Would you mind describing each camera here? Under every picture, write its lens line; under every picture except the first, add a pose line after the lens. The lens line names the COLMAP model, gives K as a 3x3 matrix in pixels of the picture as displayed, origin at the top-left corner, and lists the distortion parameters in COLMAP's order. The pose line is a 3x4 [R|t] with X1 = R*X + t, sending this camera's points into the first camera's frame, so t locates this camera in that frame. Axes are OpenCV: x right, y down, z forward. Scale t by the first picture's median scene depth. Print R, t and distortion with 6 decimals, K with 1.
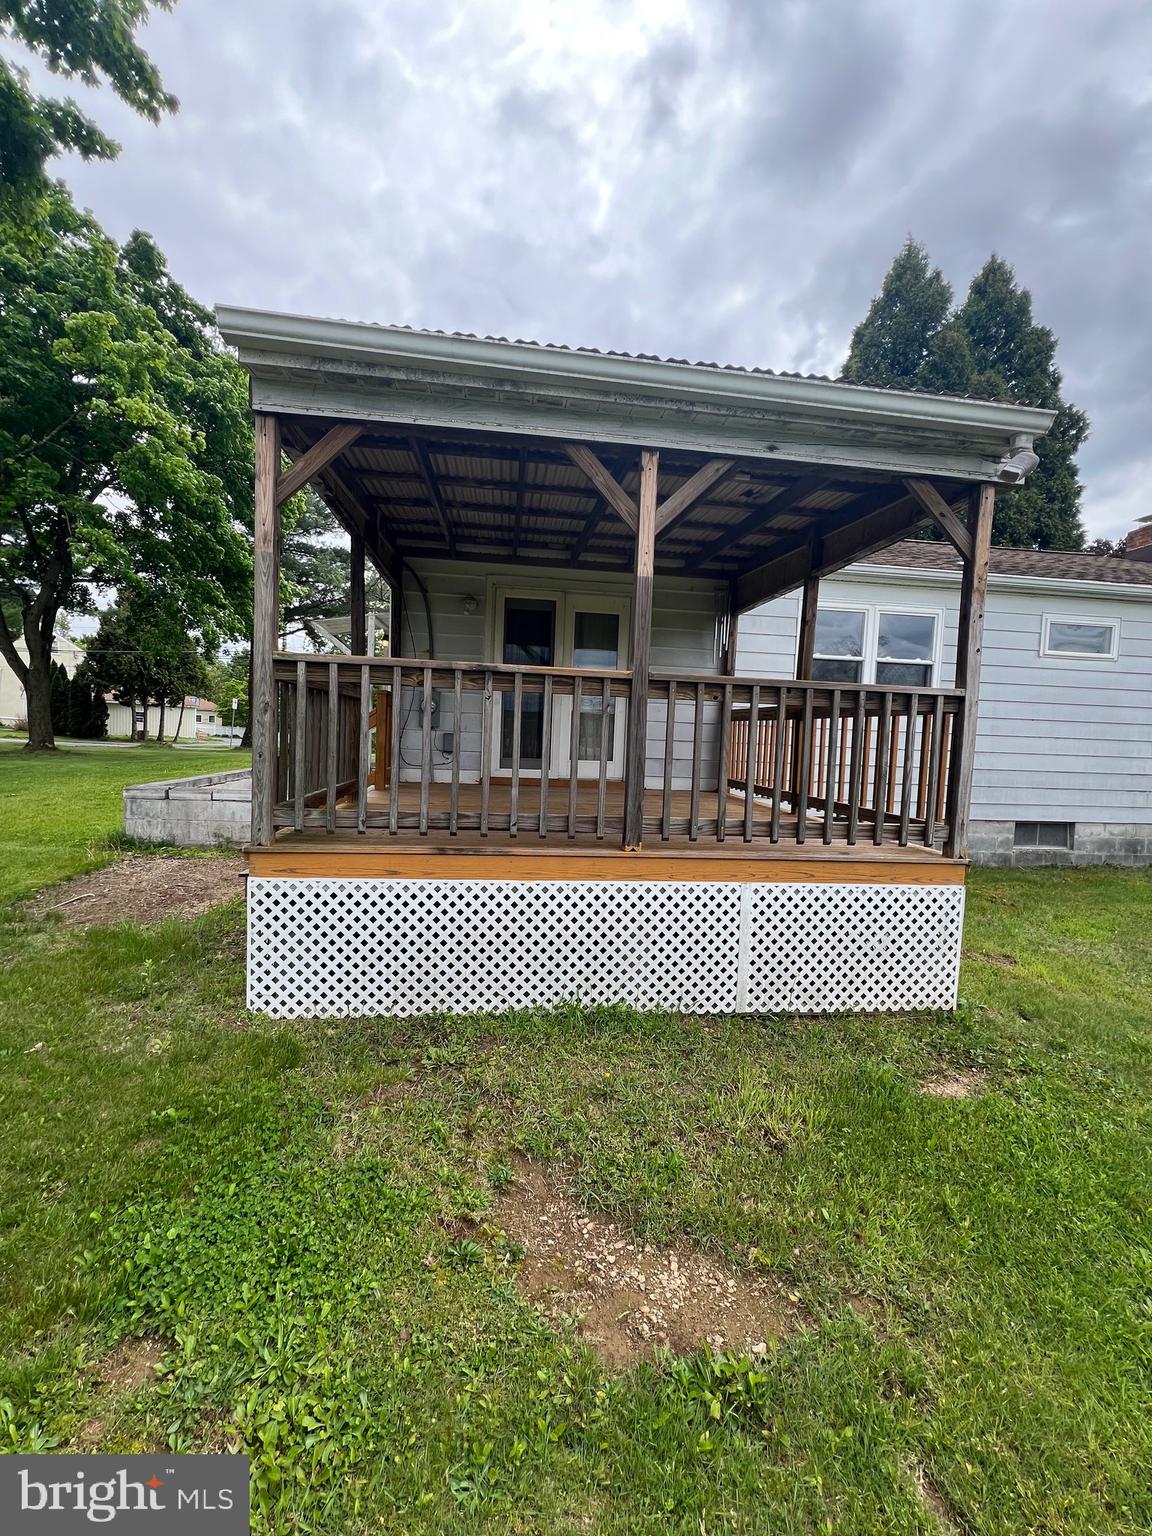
lens RADIAL K [[618.3, 0, 575.7], [0, 618.3, 764.3], [0, 0, 1]] dist [-0.002885, -0.000183]
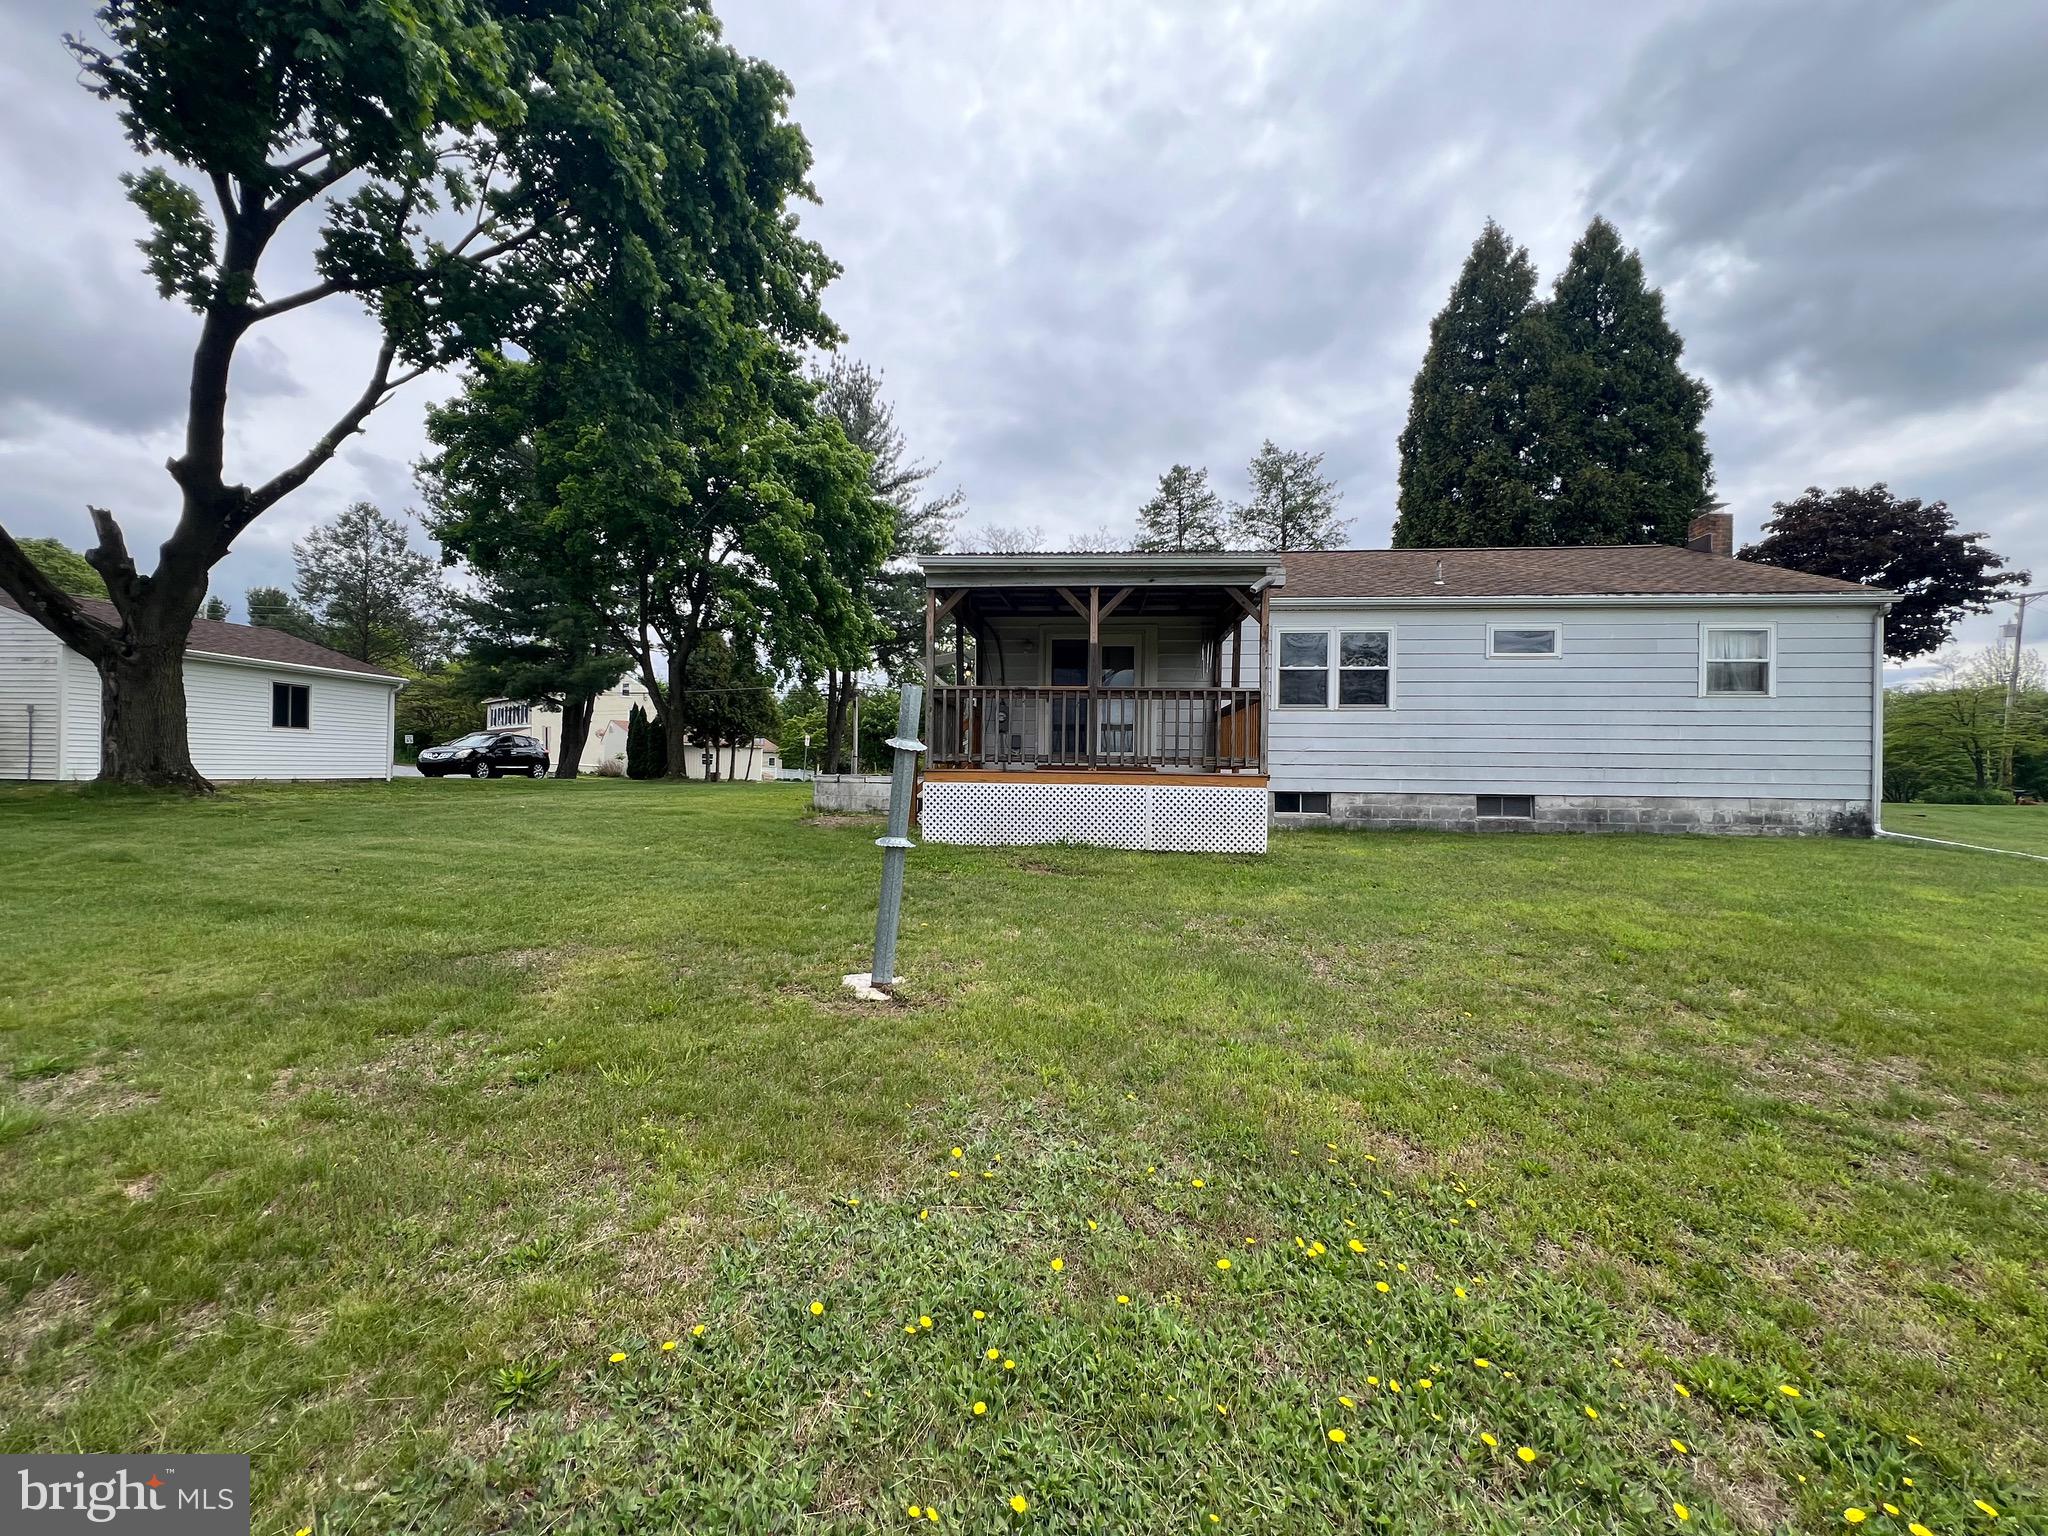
lens RADIAL K [[824.4, 0, 1025.0], [0, 824.4, 766.5], [0, 0, 1]] dist [-0.002885, -0.000183]
pose [[0.976519, -0.027177, -0.213712, 0.195740], [0.013960, 0.997909, -0.063116, 0.124795], [0.214981, 0.058651, 0.974856, -0.750363]]
